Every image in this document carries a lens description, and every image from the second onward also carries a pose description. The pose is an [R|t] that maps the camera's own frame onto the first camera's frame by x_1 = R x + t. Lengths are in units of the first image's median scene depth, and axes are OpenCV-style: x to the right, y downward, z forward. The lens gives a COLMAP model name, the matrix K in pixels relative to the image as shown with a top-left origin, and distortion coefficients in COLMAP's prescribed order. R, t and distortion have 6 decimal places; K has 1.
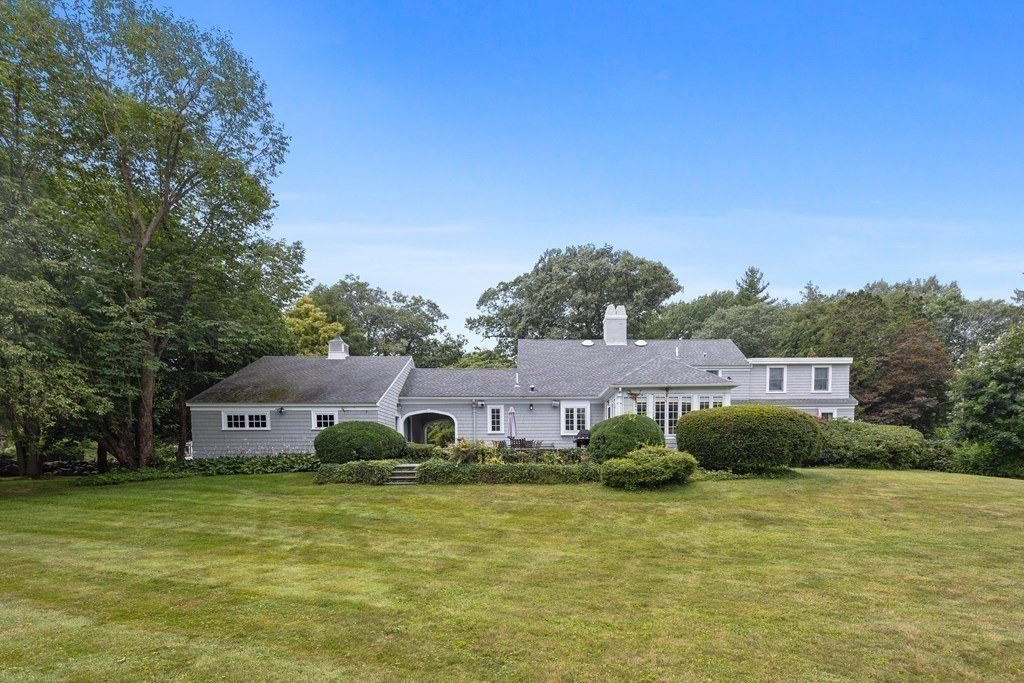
lens RADIAL K [[562.7, 0, 552.7], [0, 562.7, 339.1], [0, 0, 1]] dist [-0.032026, 0.000084]
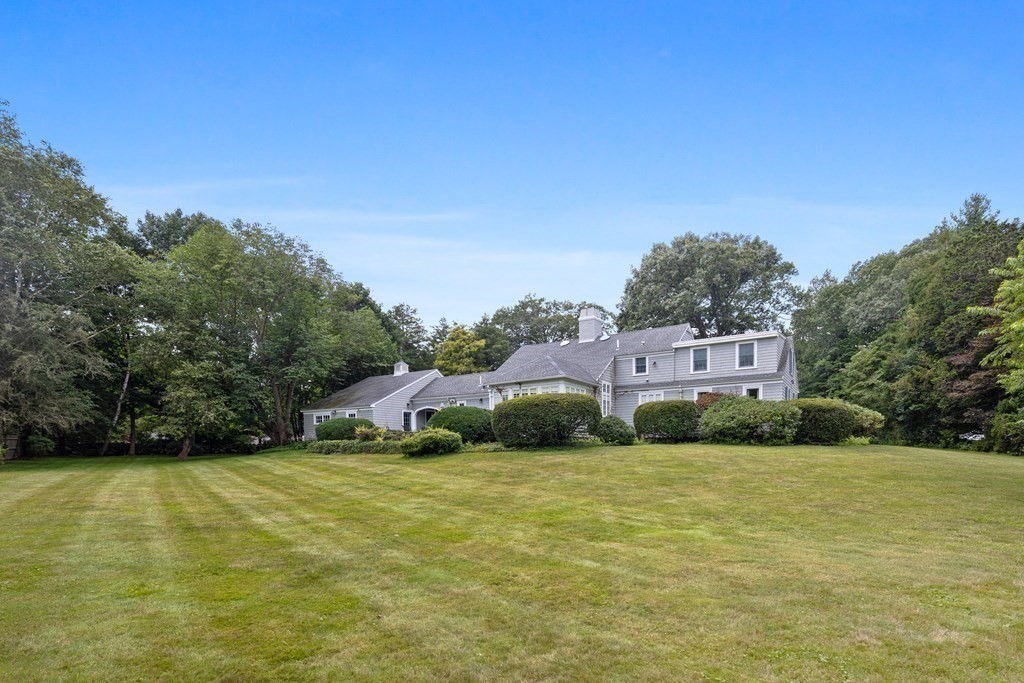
lens RADIAL K [[509.1, 0, 512.0], [0, 509.1, 341.5], [0, 0, 1]] dist [0.001114, 0.000018]
pose [[0.816248, -0.117287, -0.565671, 0.676145], [0.134183, 0.990886, -0.011828, 0.001163], [0.561903, -0.066249, 0.824546, 0.005934]]
